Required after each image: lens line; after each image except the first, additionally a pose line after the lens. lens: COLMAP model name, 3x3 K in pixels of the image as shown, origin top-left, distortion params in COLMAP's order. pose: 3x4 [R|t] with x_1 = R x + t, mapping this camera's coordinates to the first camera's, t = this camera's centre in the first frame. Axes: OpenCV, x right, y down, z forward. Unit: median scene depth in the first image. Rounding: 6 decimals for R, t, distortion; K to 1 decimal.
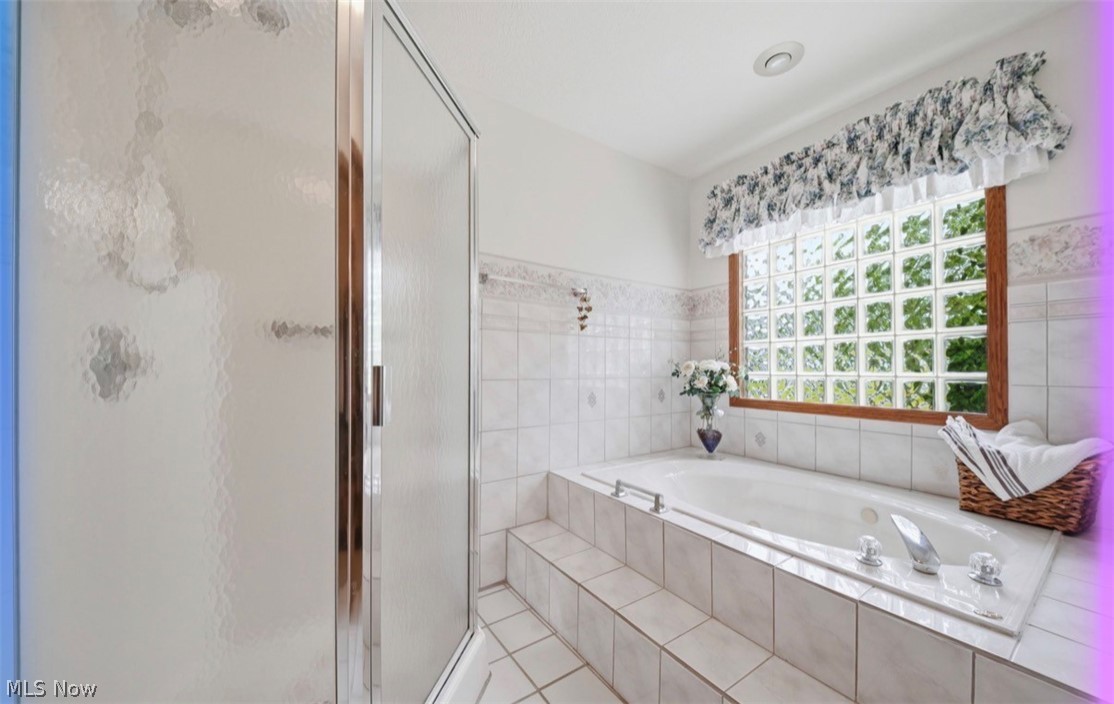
lens RADIAL K [[394.9, 0, 539.8], [0, 394.9, 368.6], [0, 0, 1]] dist [-0.015432, -0.000869]
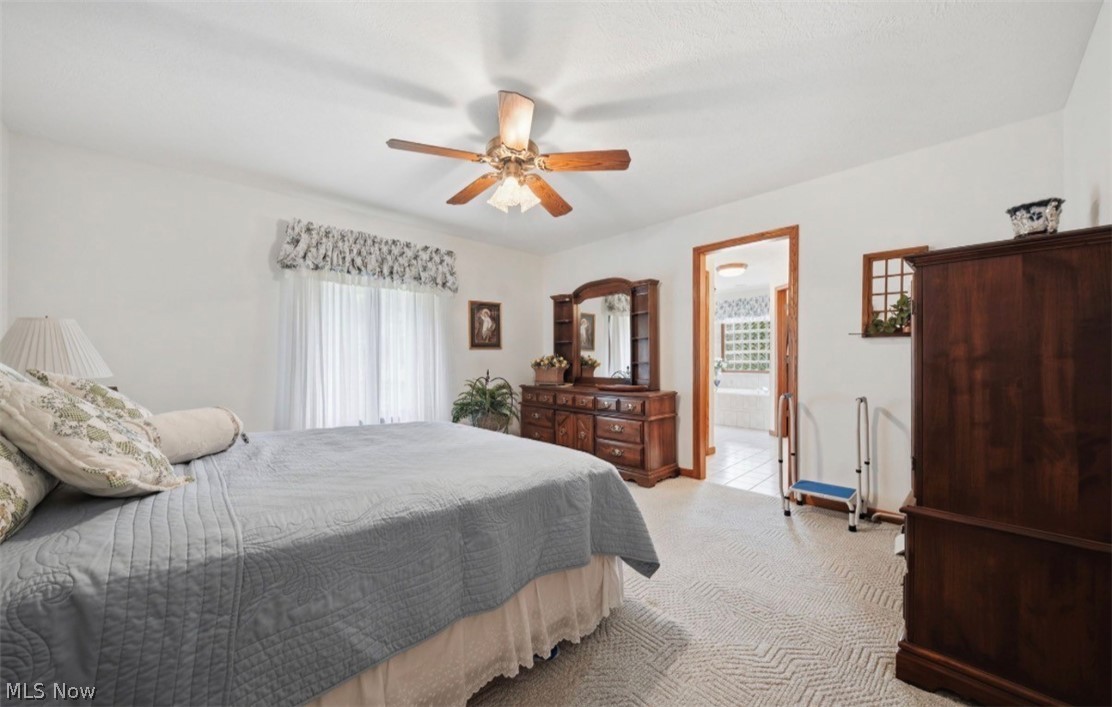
lens RADIAL K [[394.2, 0, 551.2], [0, 394.2, 357.9], [0, 0, 1]] dist [-0.015432, -0.000869]
pose [[0.982596, -0.002787, 0.185735, -1.608445], [0.002735, 0.999996, 0.000538, -0.025269], [-0.185736, -0.000021, 0.982600, -2.048472]]
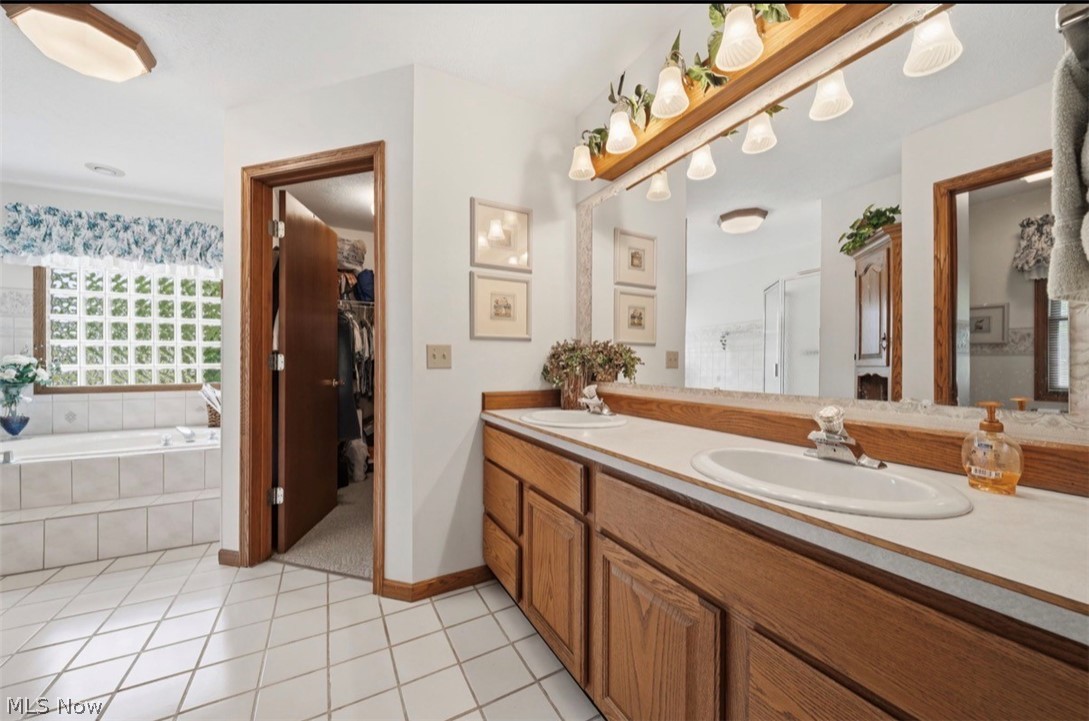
lens RADIAL K [[391.7, 0, 539.0], [0, 391.7, 359.6], [0, 0, 1]] dist [-0.005874, -0.000856]
pose [[0.069770, 0.001446, 0.997562, -0.644529], [0.002022, 0.999997, -0.001591, -0.003673], [-0.997561, 0.002128, 0.069767, -0.671000]]
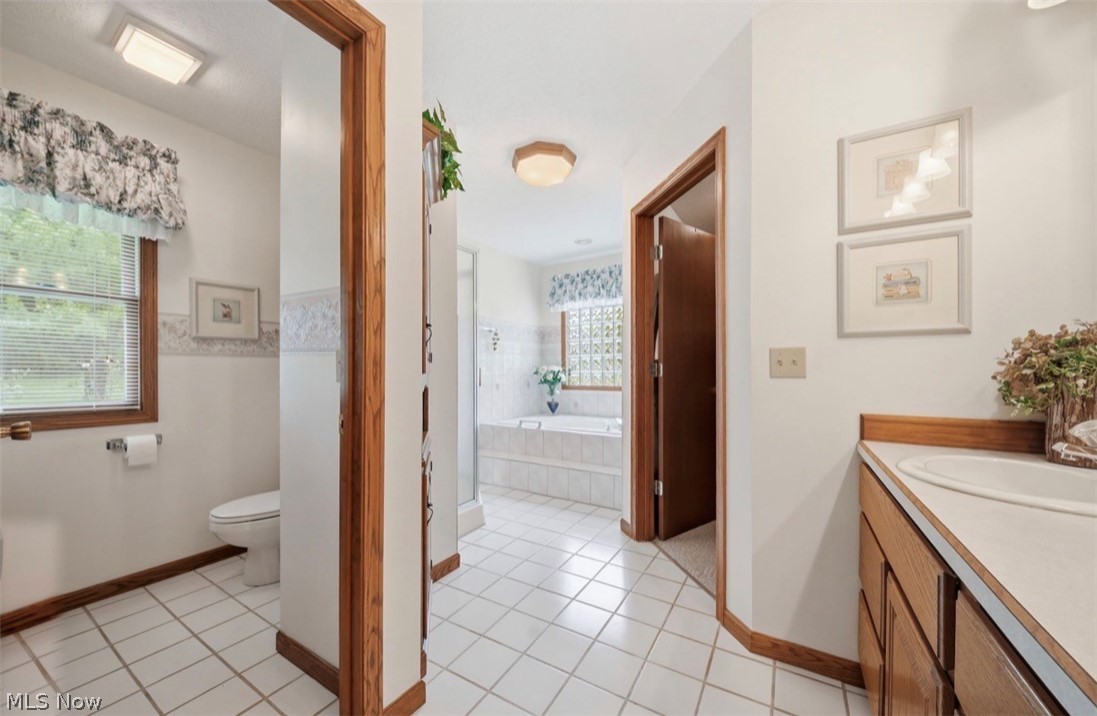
lens RADIAL K [[391.0, 0, 545.7], [0, 391.0, 368.5], [0, 0, 1]] dist [-0.007007, -0.001040]
pose [[0.900192, -0.002687, 0.435485, -0.488657], [0.004617, 0.999984, -0.003375, -0.001531], [-0.435469, 0.005049, 0.900190, -0.802956]]
